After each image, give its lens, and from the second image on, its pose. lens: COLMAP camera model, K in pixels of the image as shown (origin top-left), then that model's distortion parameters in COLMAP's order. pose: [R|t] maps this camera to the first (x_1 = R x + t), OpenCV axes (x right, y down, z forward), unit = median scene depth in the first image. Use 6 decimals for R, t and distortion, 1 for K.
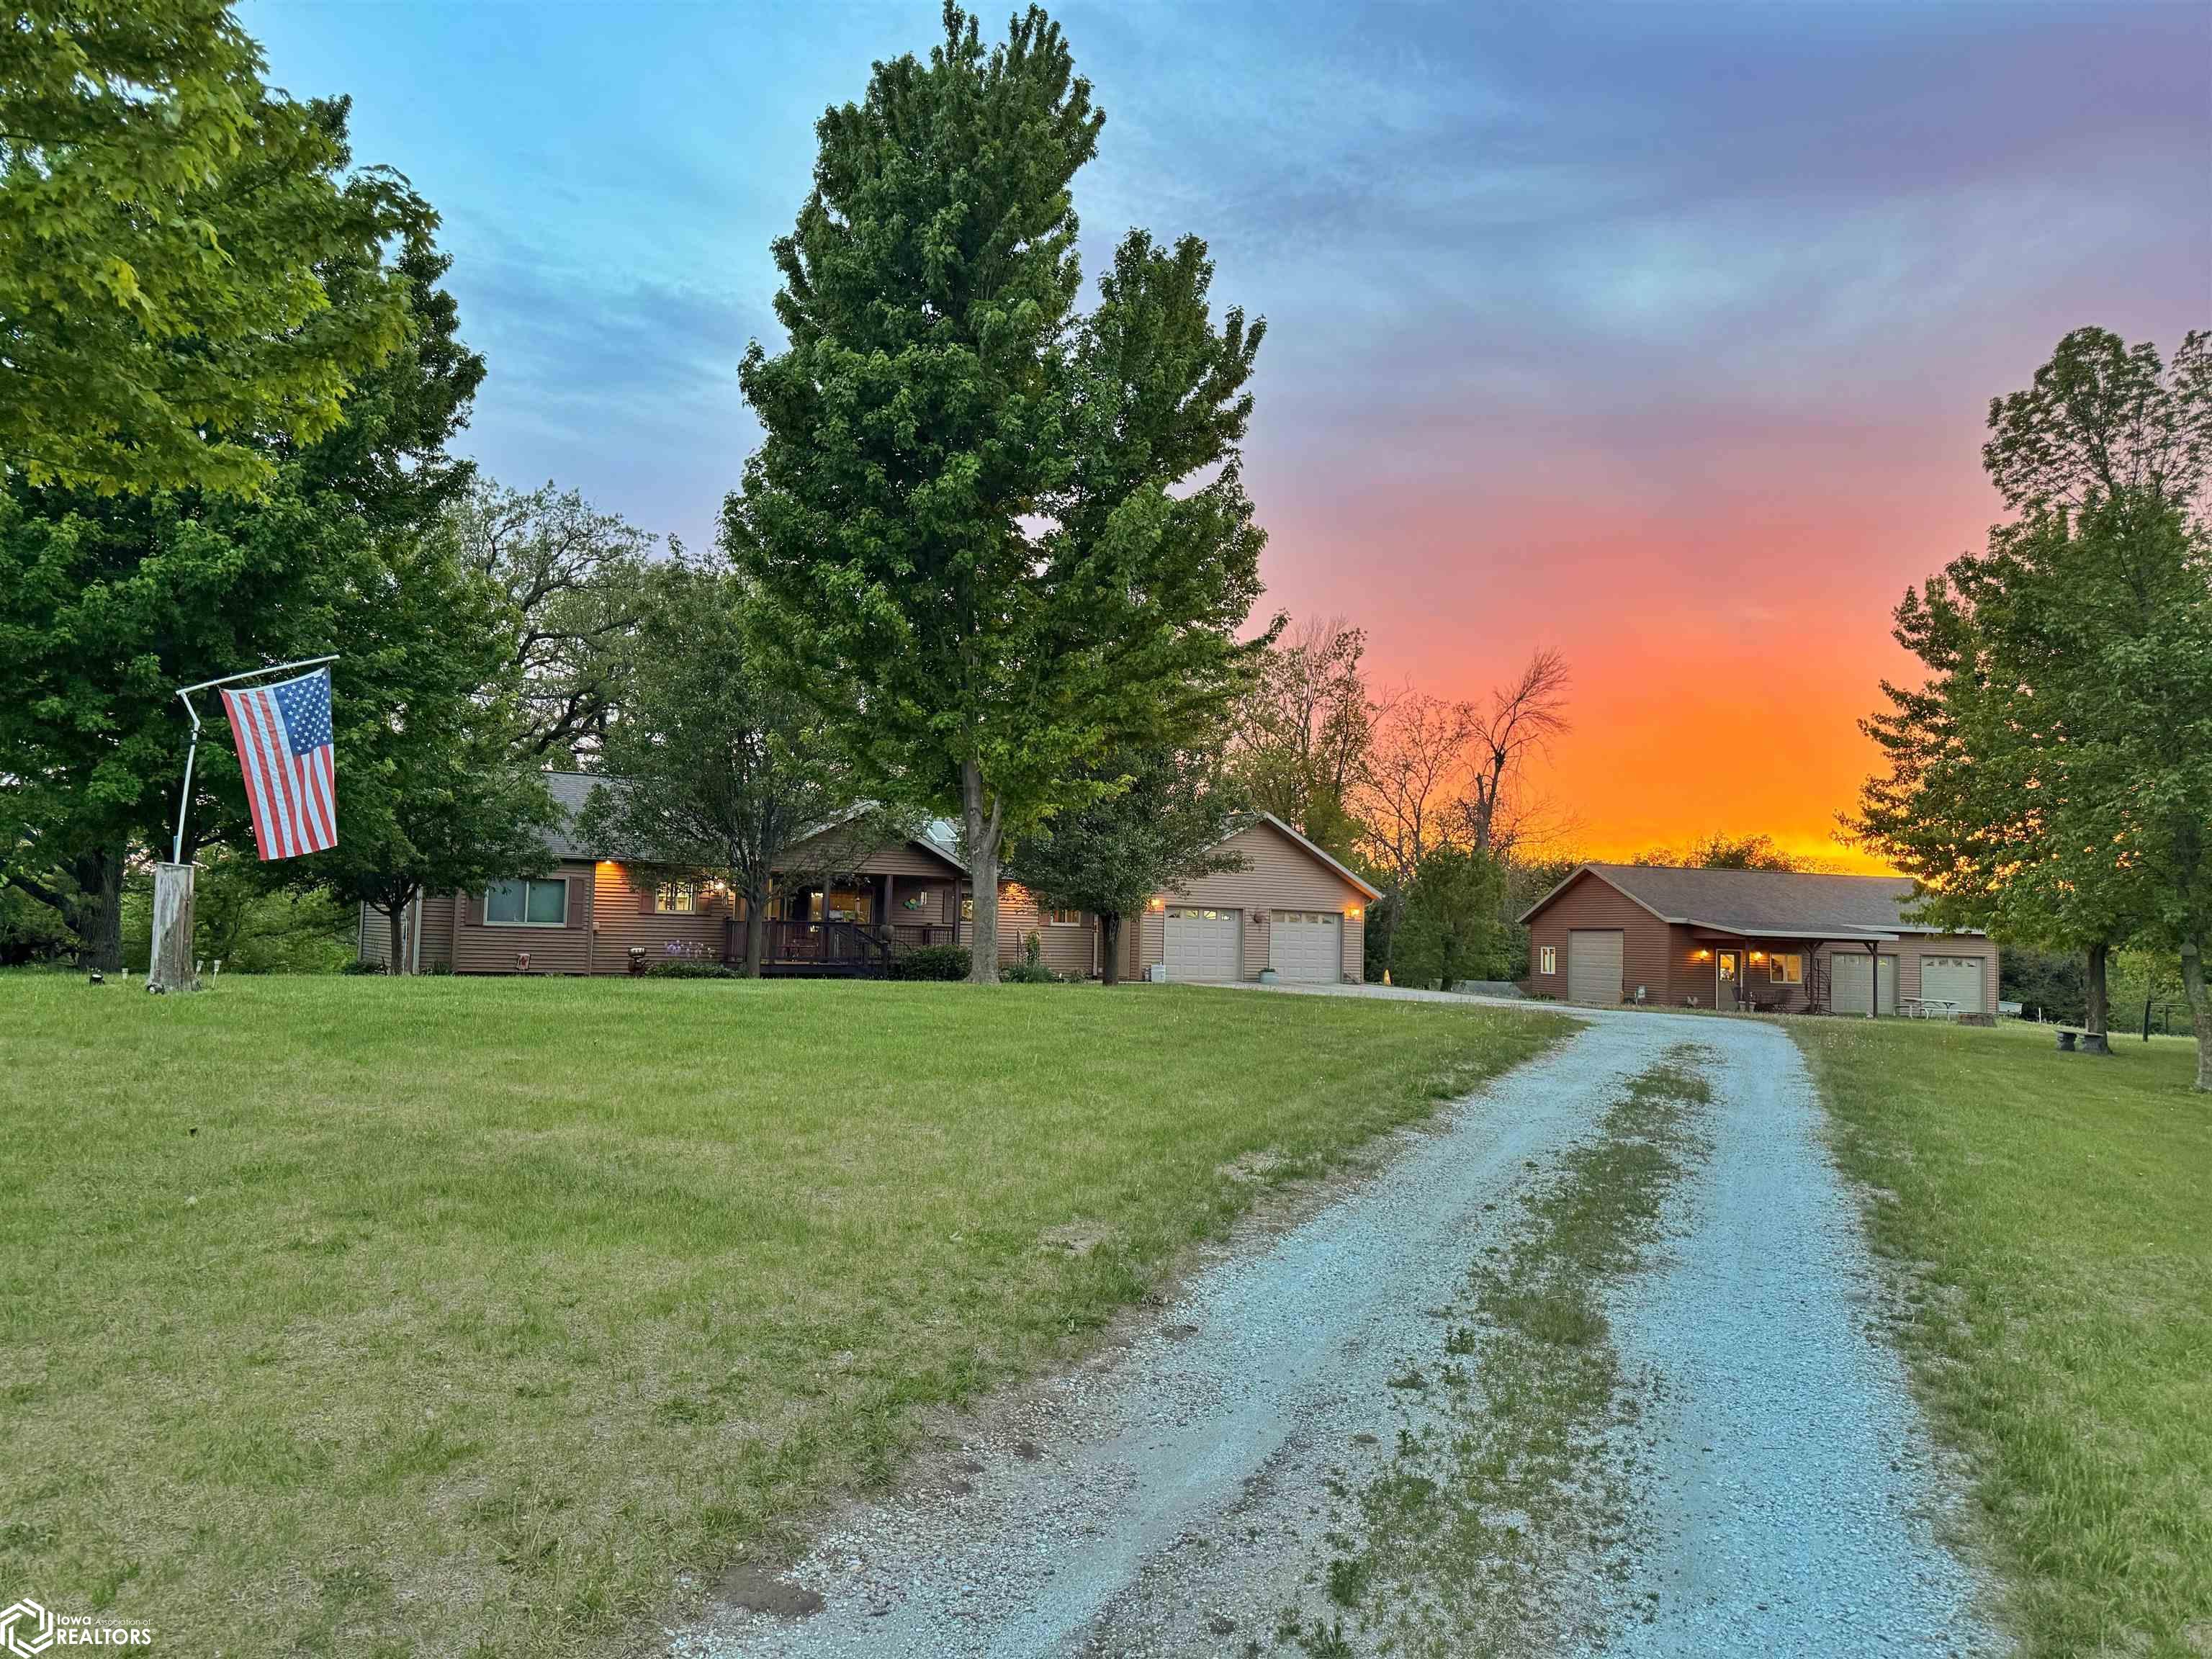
lens RADIAL K [[1564.1, 0, 1079.3], [0, 1564.1, 835.5], [0, 0, 1]] dist [0.093356, -0.139829]
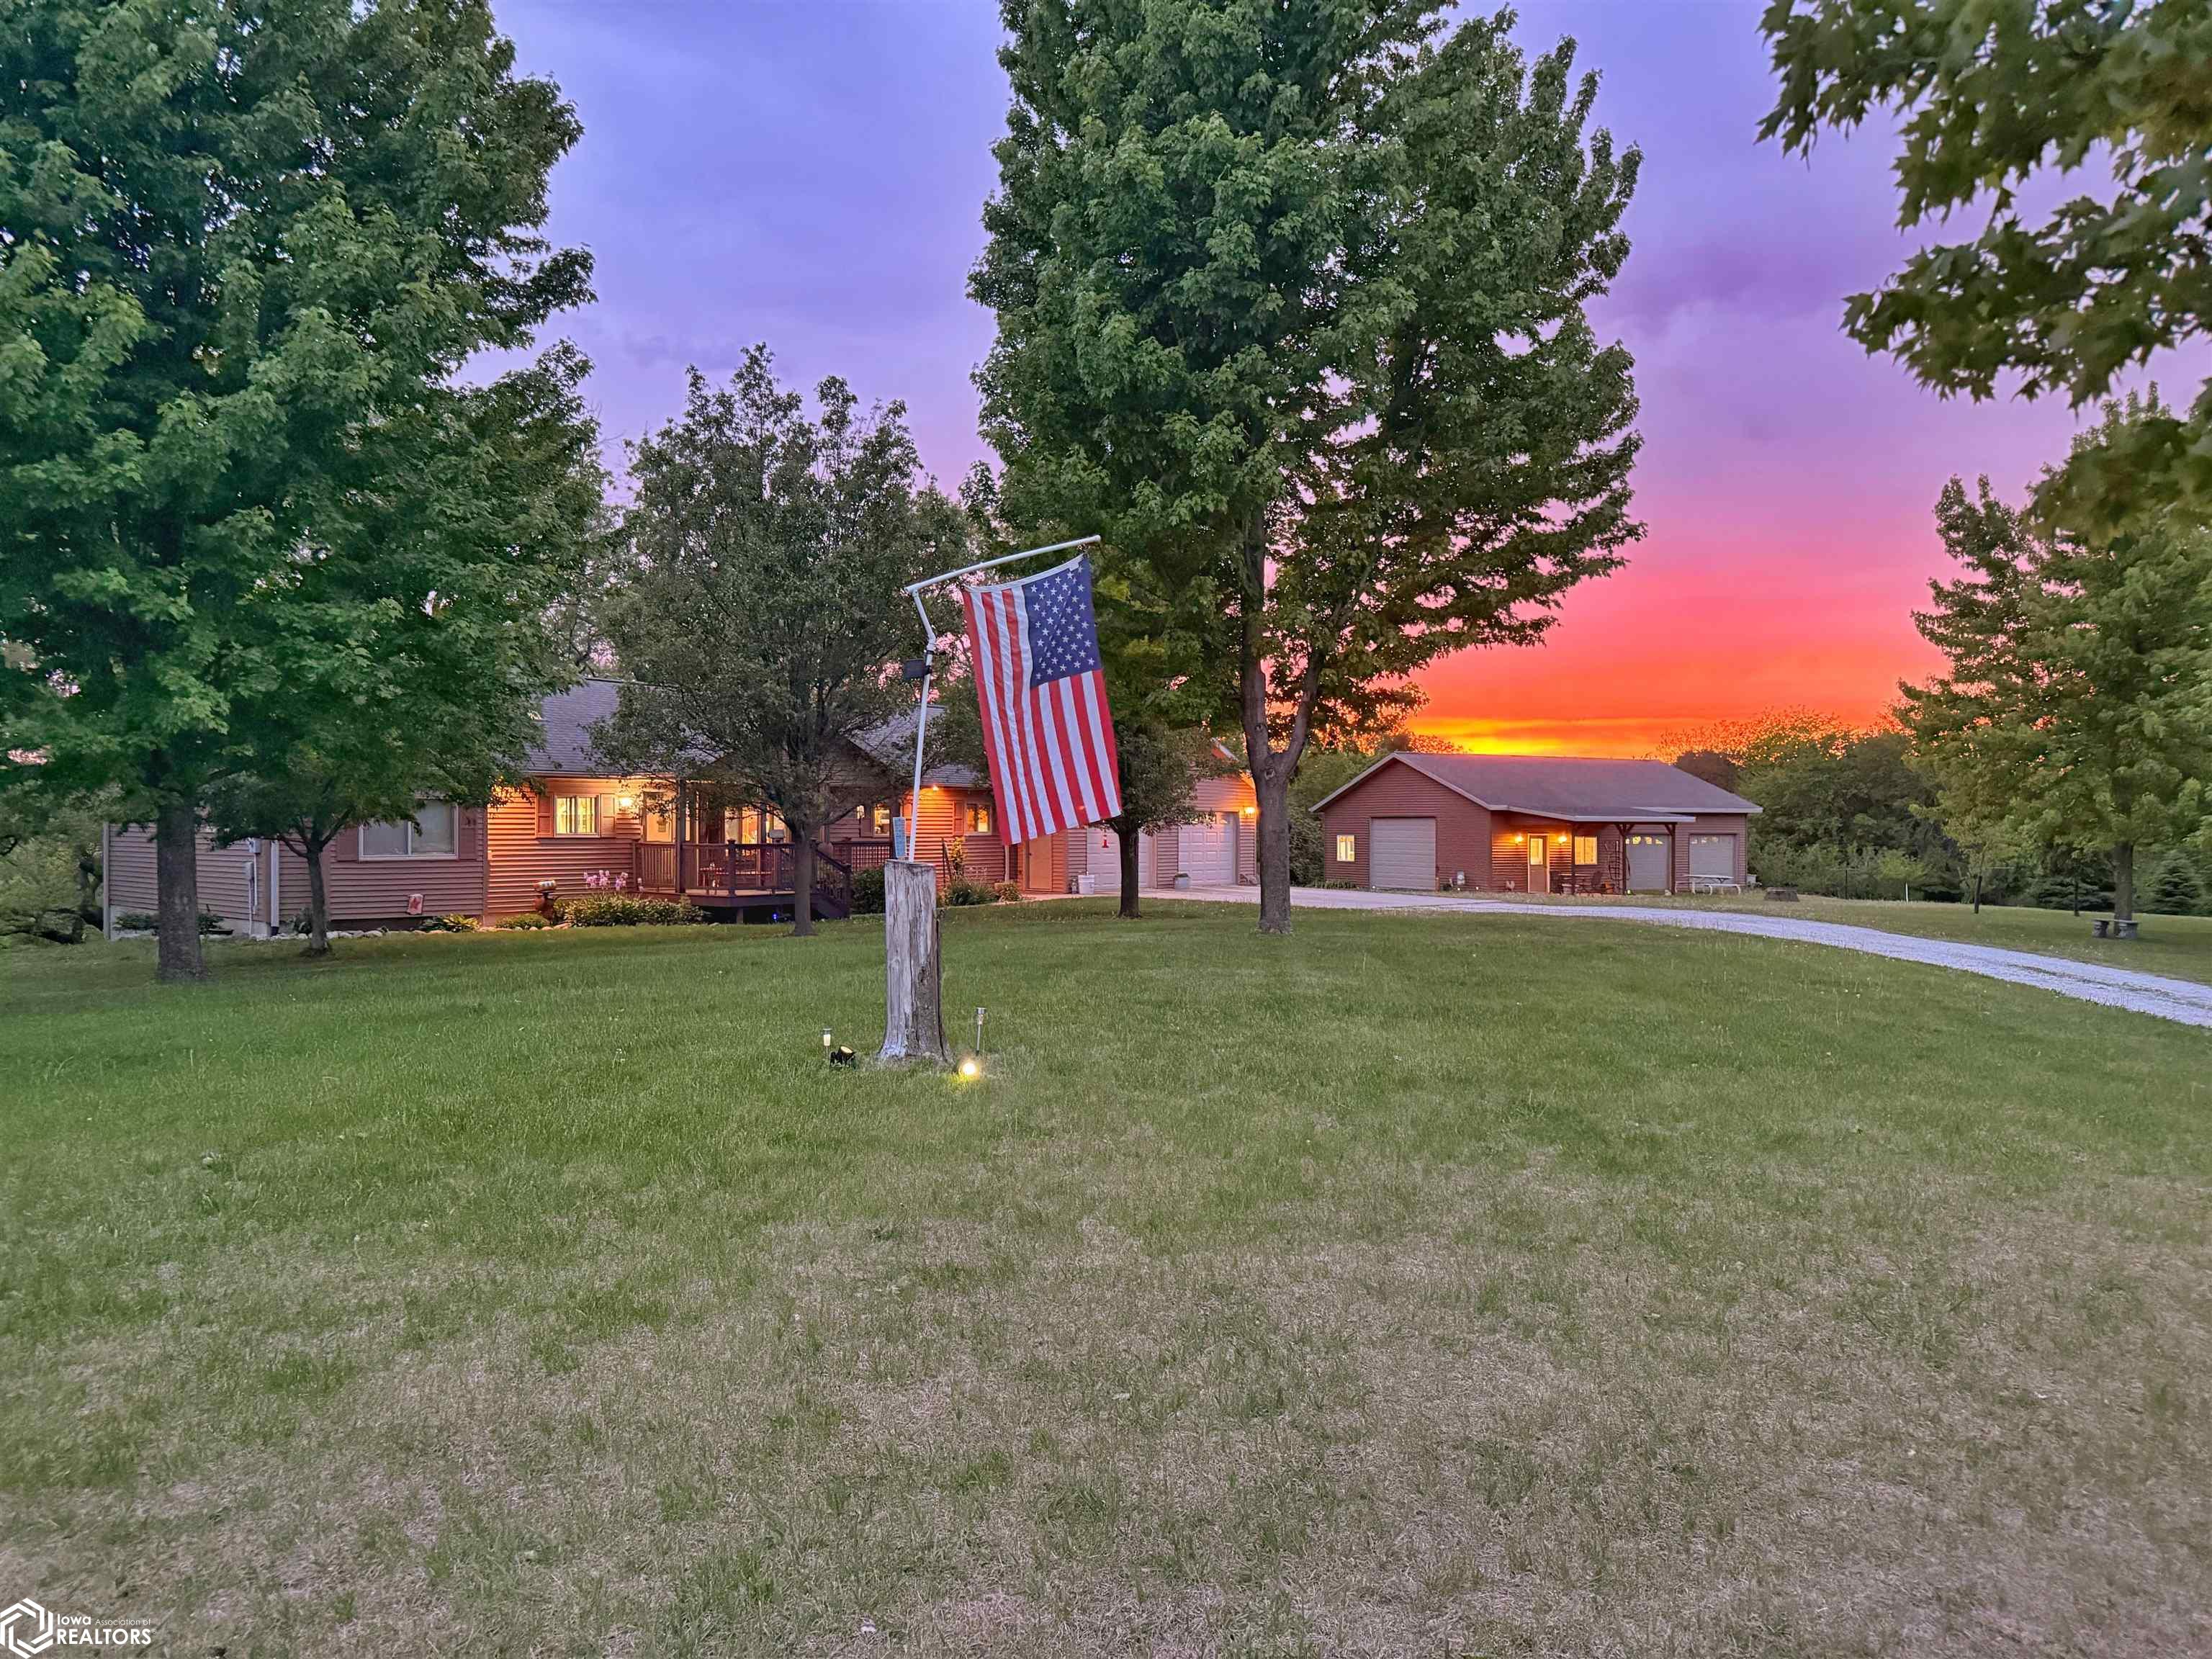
lens RADIAL K [[1564.1, 0, 1079.3], [0, 1564.1, 835.5], [0, 0, 1]] dist [0.093356, -0.139829]
pose [[0.957995, -0.028857, 0.285331, -0.364735], [0.006474, 0.996847, 0.079080, -0.022351], [-0.286713, -0.073911, 0.955161, 0.204209]]
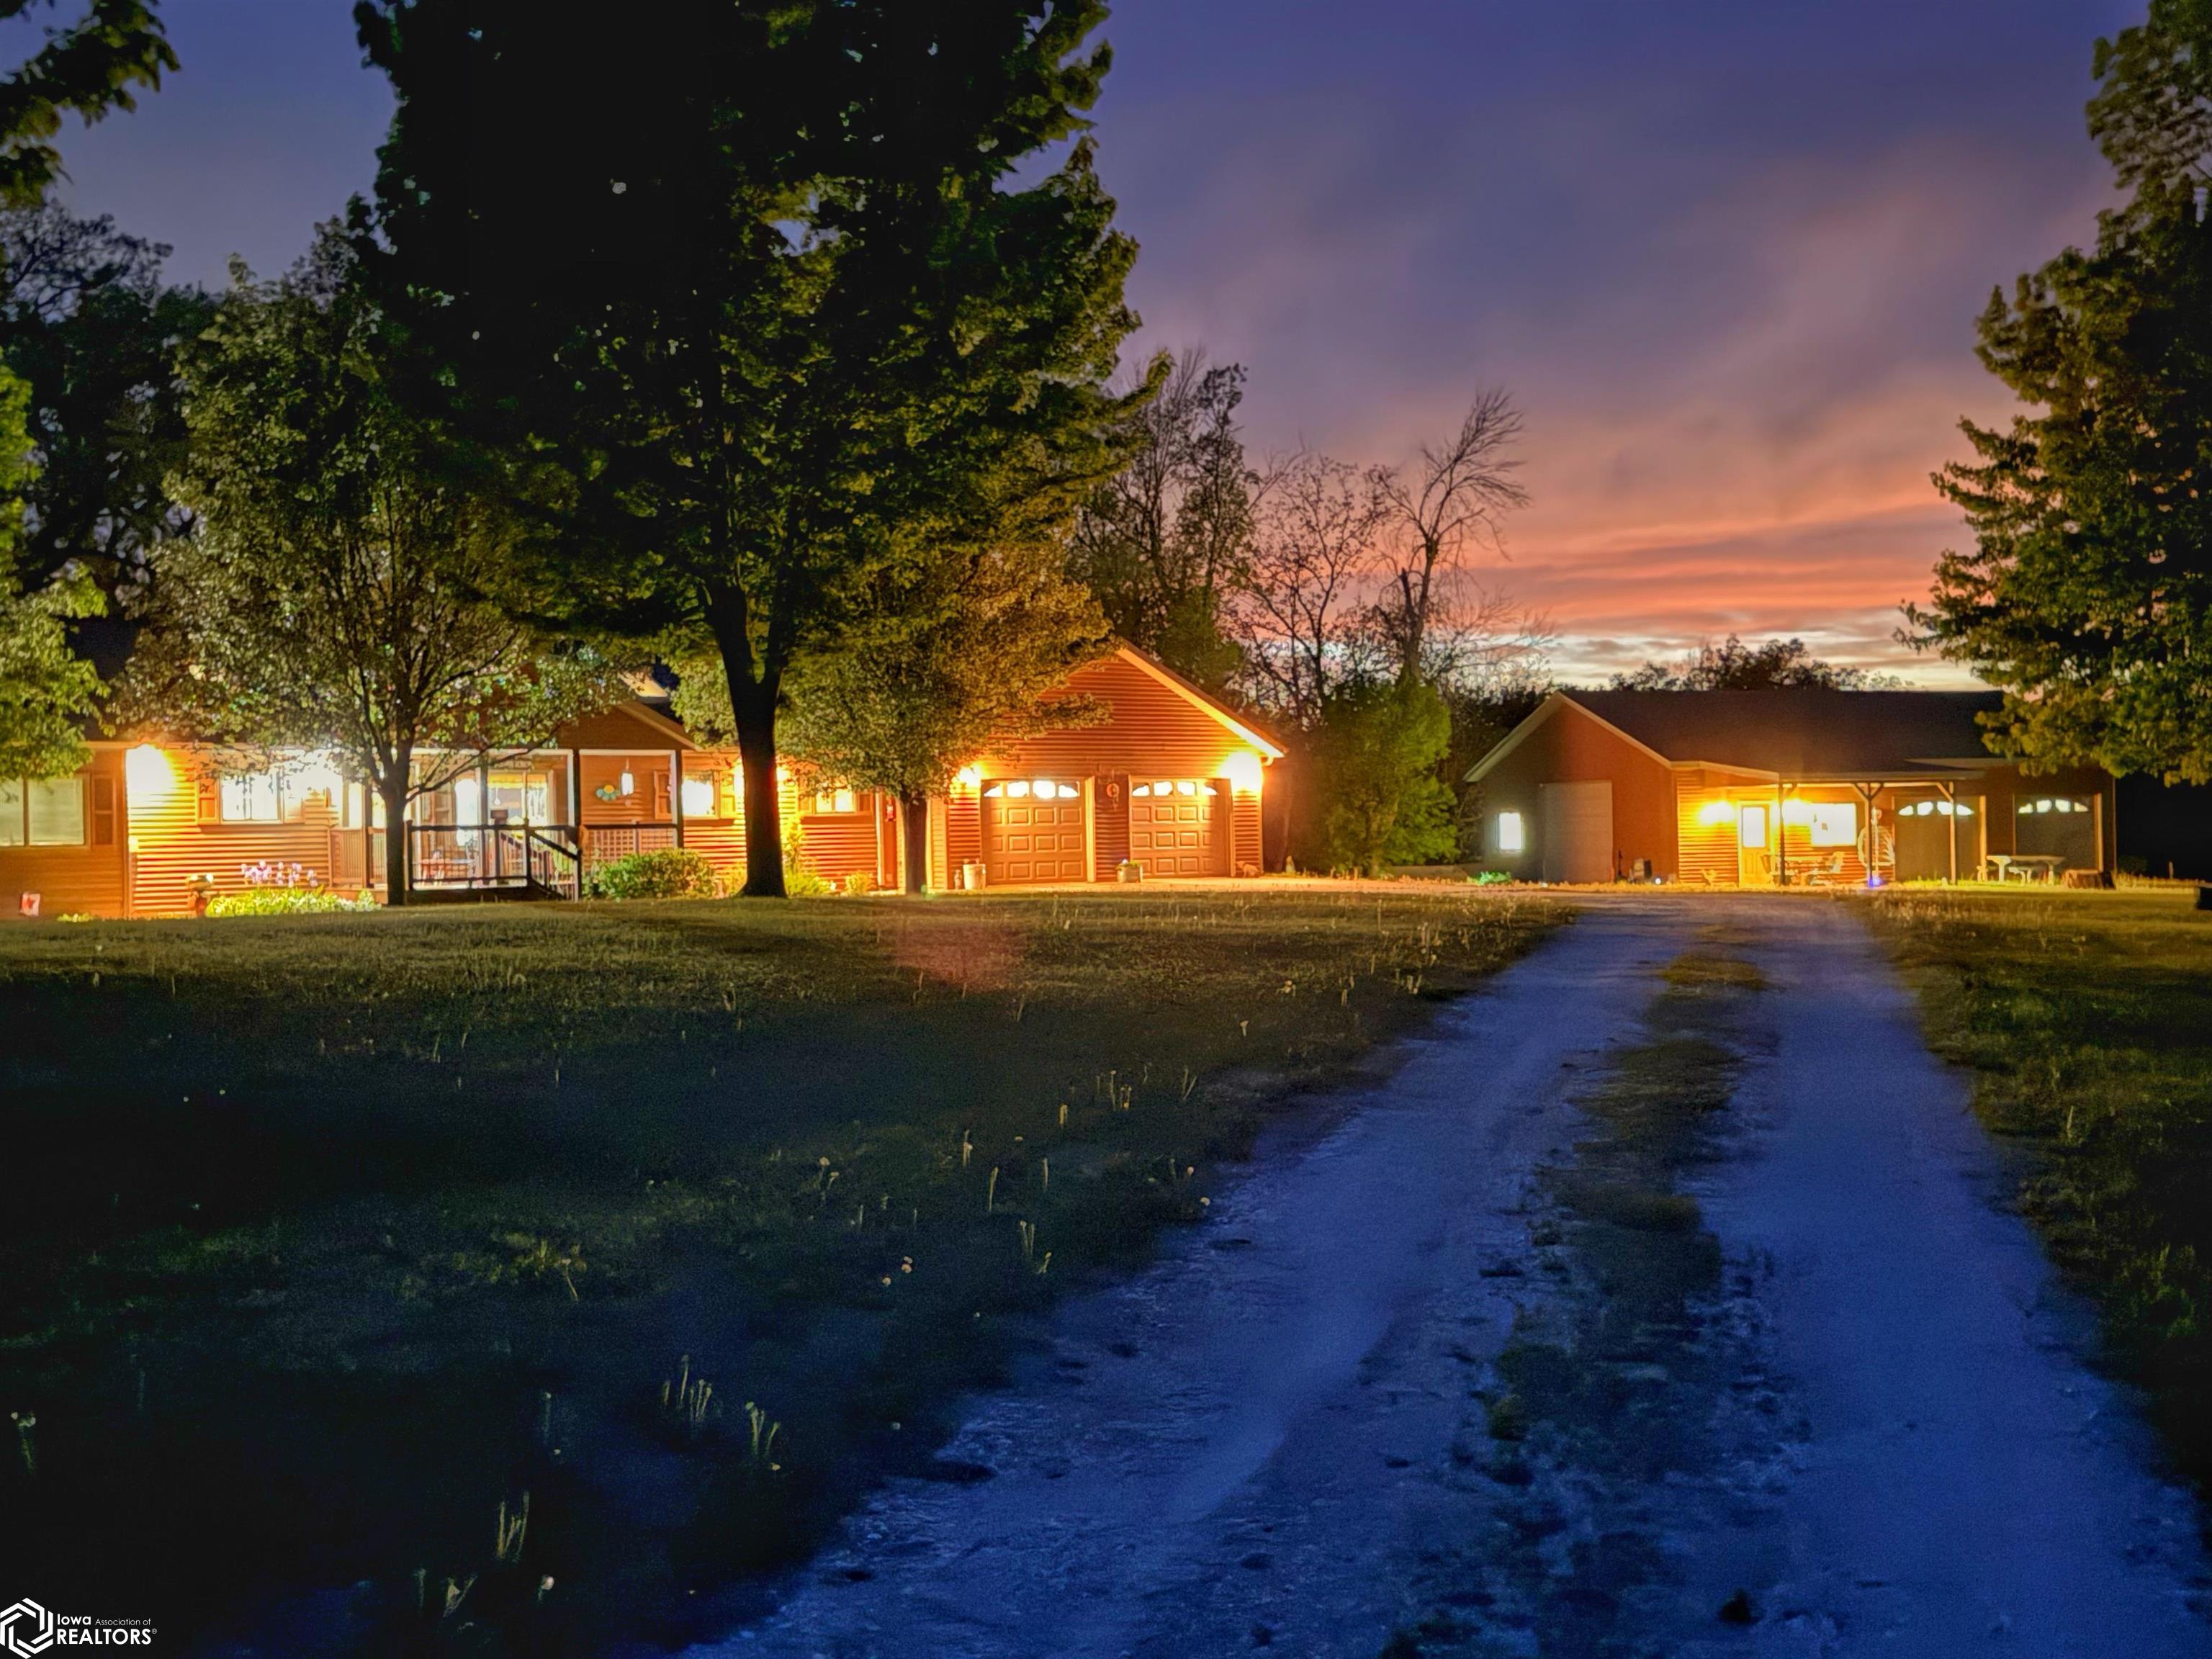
lens RADIAL K [[2349.0, 0, 1072.0], [0, 2349.0, 819.4], [0, 0, 1]] dist [0.151058, -0.326217]
pose [[0.992437, -0.049733, 0.112226, -0.038703], [0.042943, 0.997144, 0.062130, -0.000175], [-0.114996, -0.056841, 0.991738, -0.063663]]
